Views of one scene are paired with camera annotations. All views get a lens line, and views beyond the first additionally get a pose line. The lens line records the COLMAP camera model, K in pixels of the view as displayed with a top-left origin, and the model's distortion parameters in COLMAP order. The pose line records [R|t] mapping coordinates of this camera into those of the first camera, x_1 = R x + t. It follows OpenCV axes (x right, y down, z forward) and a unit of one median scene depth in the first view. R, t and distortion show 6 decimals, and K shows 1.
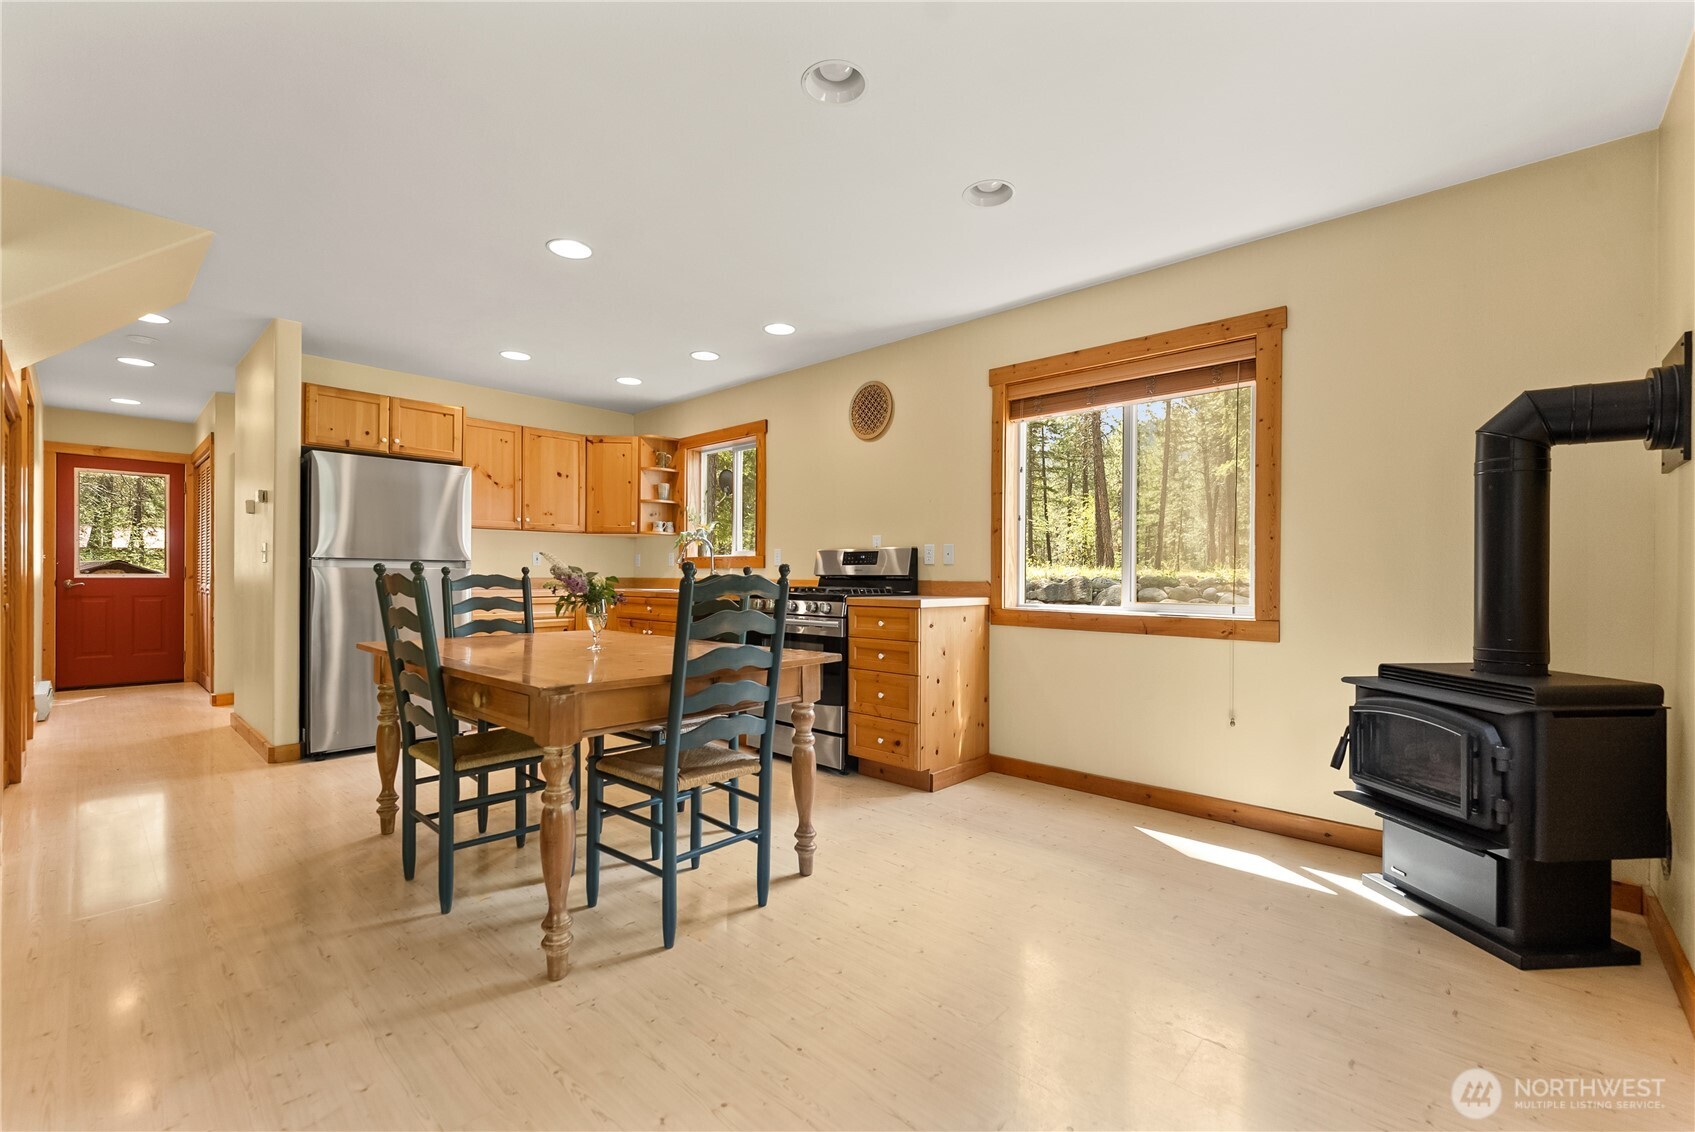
lens RADIAL K [[712.6, 0, 842.2], [0, 712.6, 577.5], [0, 0, 1]] dist [-0.004509, -0.000344]
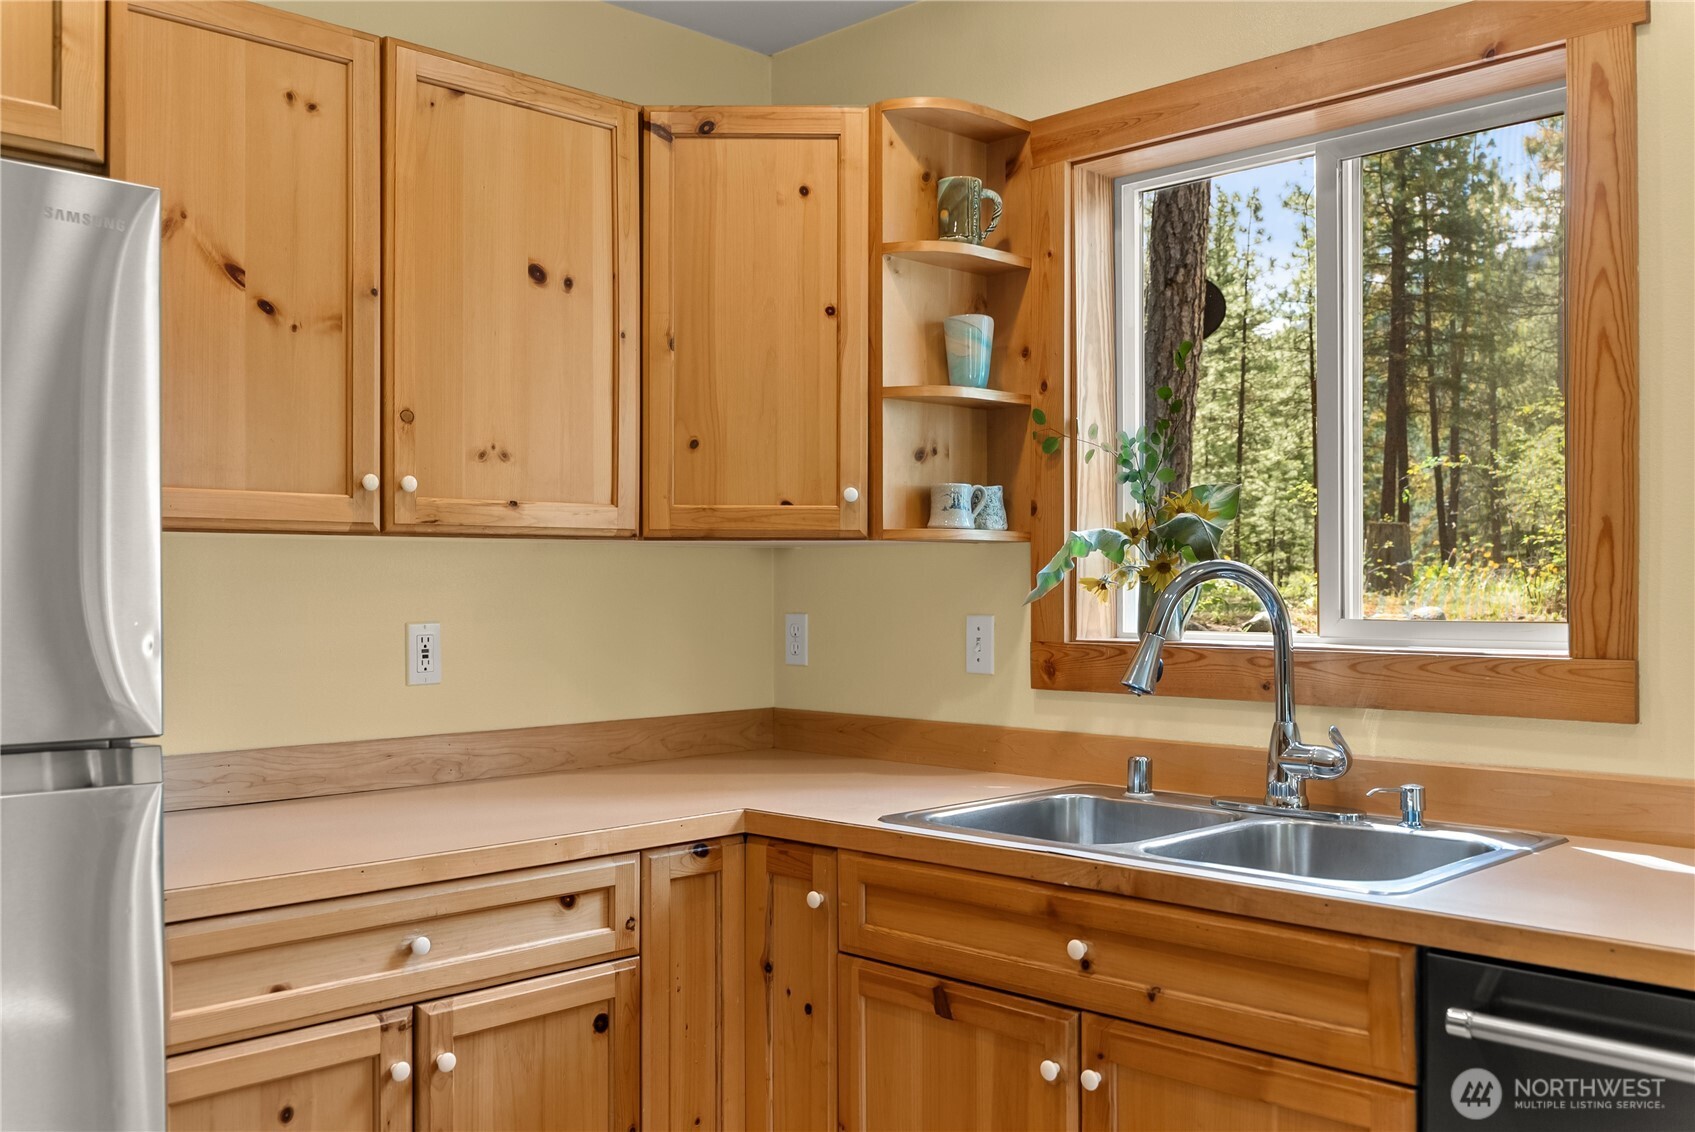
lens RADIAL K [[1541.0, 0, 840.3], [0, 1541.0, 579.0], [0, 0, 1]] dist [-0.003984, 0.000000]
pose [[0.999371, -0.007306, -0.034694, -0.386076], [0.007127, 0.999961, -0.005264, -0.064091], [0.034731, 0.005013, 0.999384, 0.710731]]
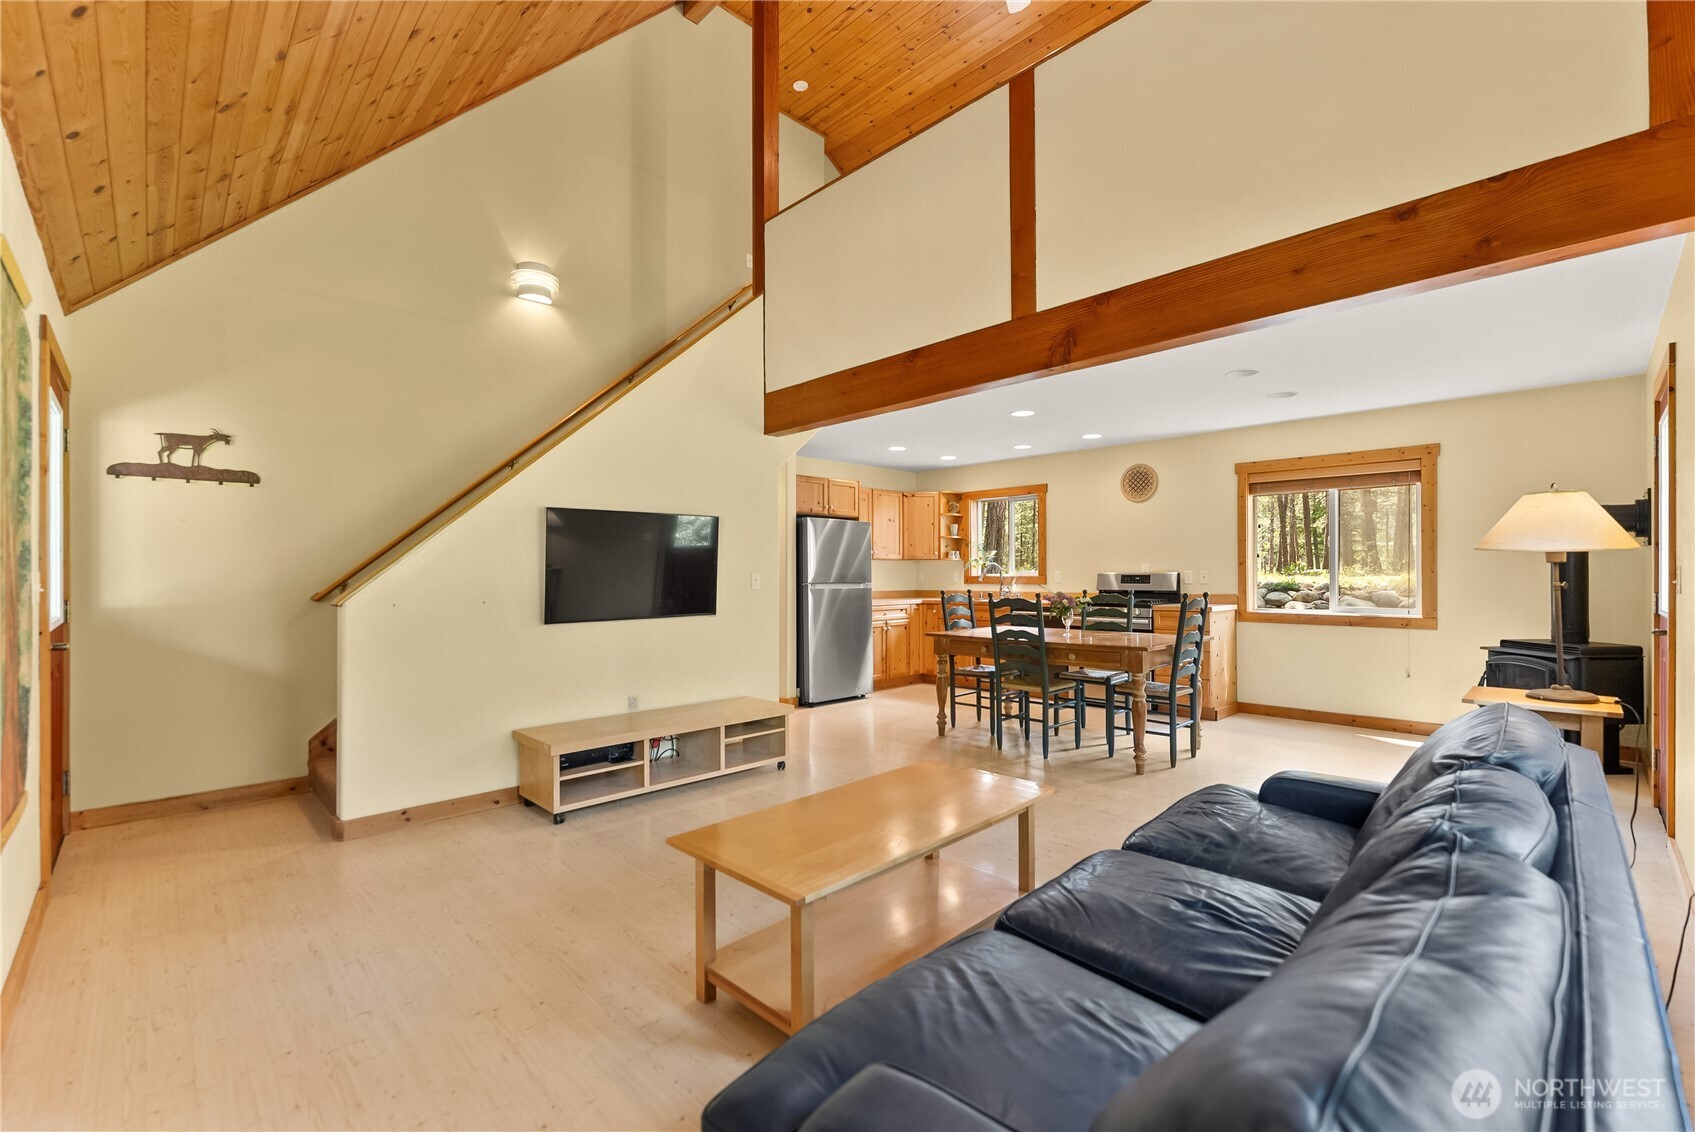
lens RADIAL K [[725.0, 0, 842.2], [0, 725.0, 571.0], [0, 0, 1]] dist [-0.005290, 0.000705]
pose [[0.998651, -0.009502, -0.051047, -0.560837], [0.009053, 0.999918, -0.009037, -0.038772], [0.051129, 0.008563, 0.998655, -0.636680]]
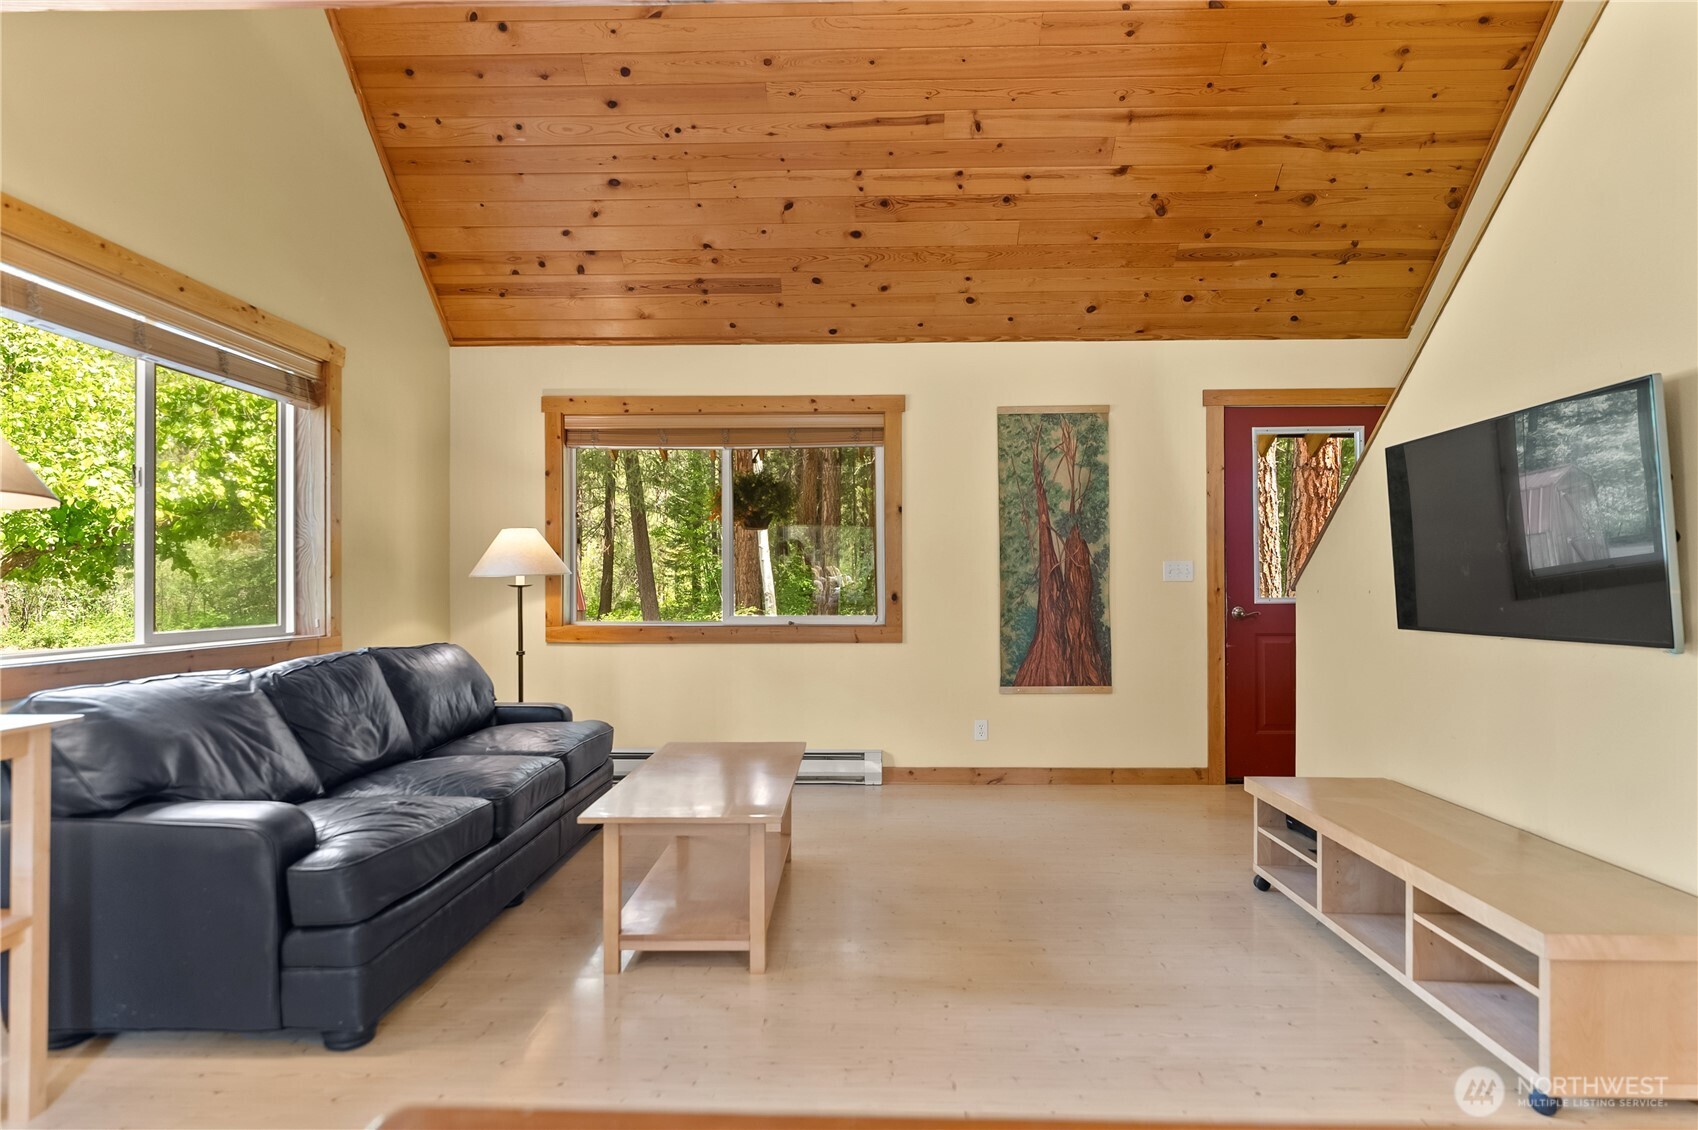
lens RADIAL K [[906.3, 0, 852.5], [0, 906.3, 580.7], [0, 0, 1]] dist [-0.003345, -0.000378]
pose [[-0.746017, -0.007651, -0.665882, -0.142570], [-0.004907, 0.999970, -0.005993, -0.014803], [0.665908, -0.001203, -0.746033, 0.564108]]
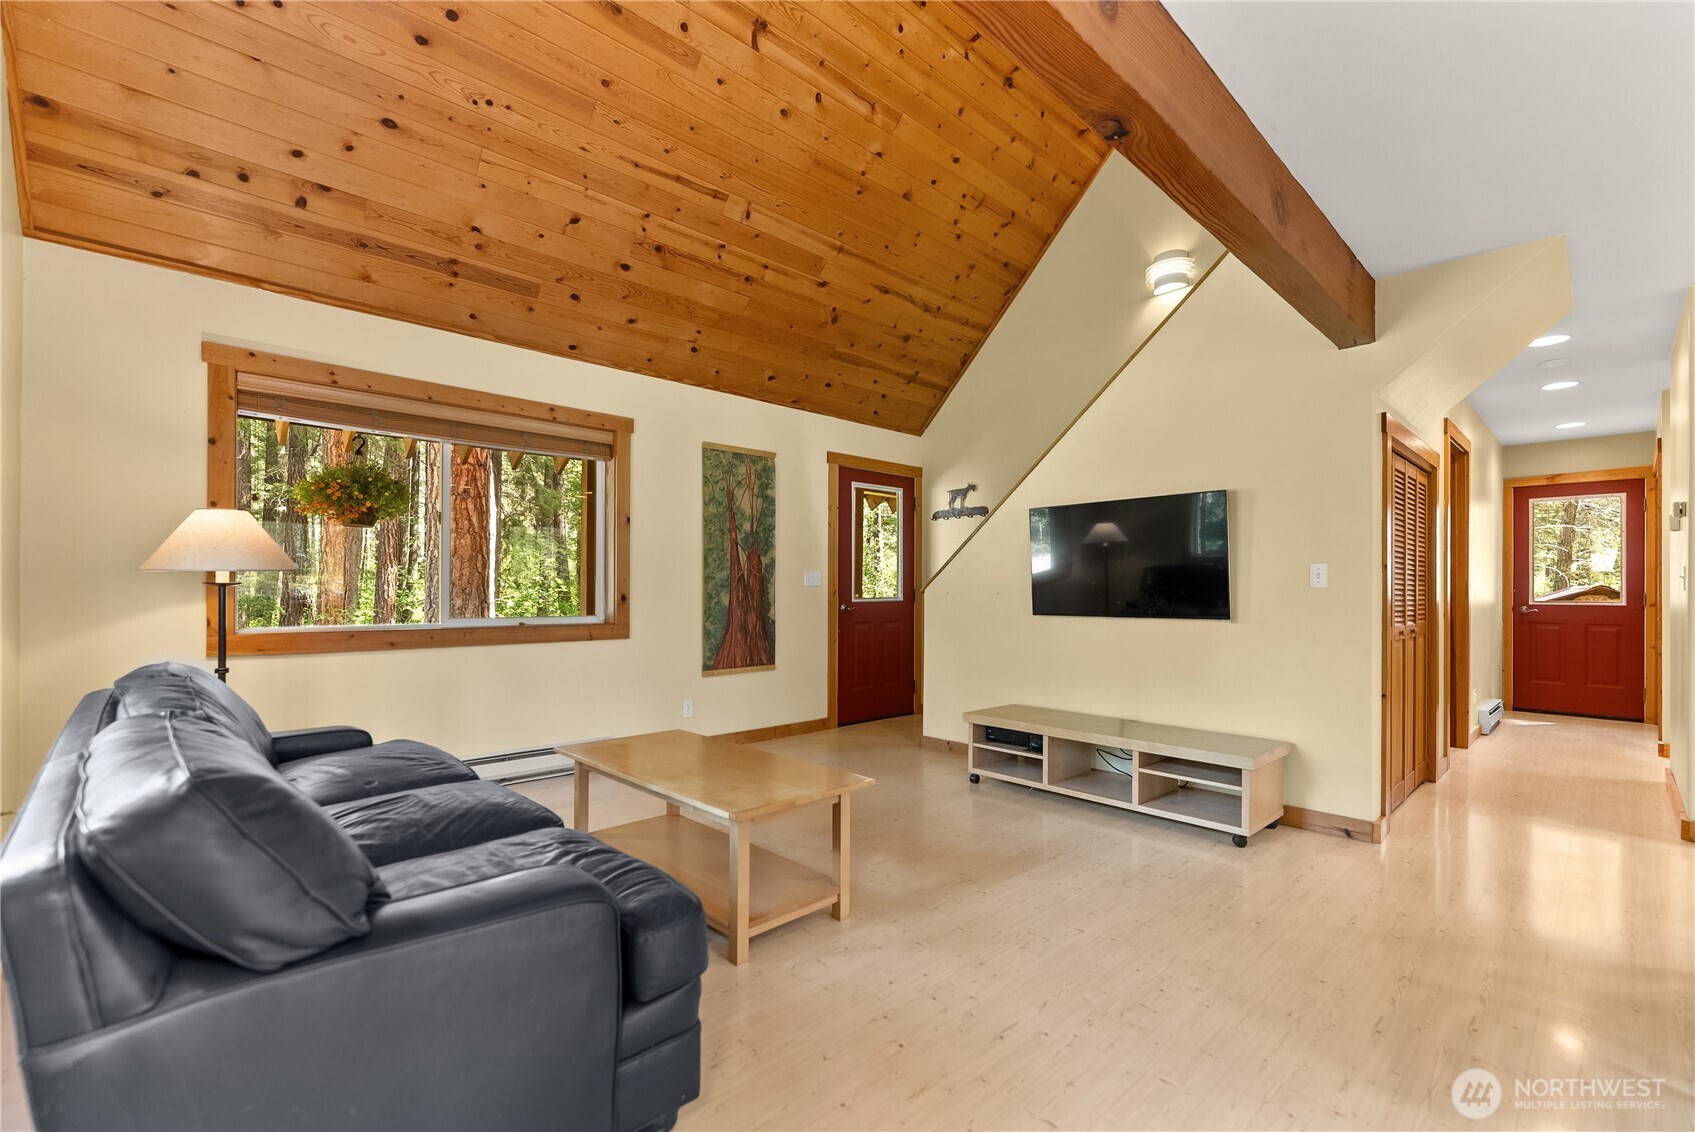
lens RADIAL K [[725.0, 0, 844.4], [0, 725.0, 590.3], [0, 0, 1]] dist [-0.005290, 0.000705]
pose [[-0.067000, -0.006127, -0.997734, 0.069944], [-0.008517, 0.999948, -0.005568, -0.008553], [0.997717, 0.008125, -0.067049, 0.094794]]
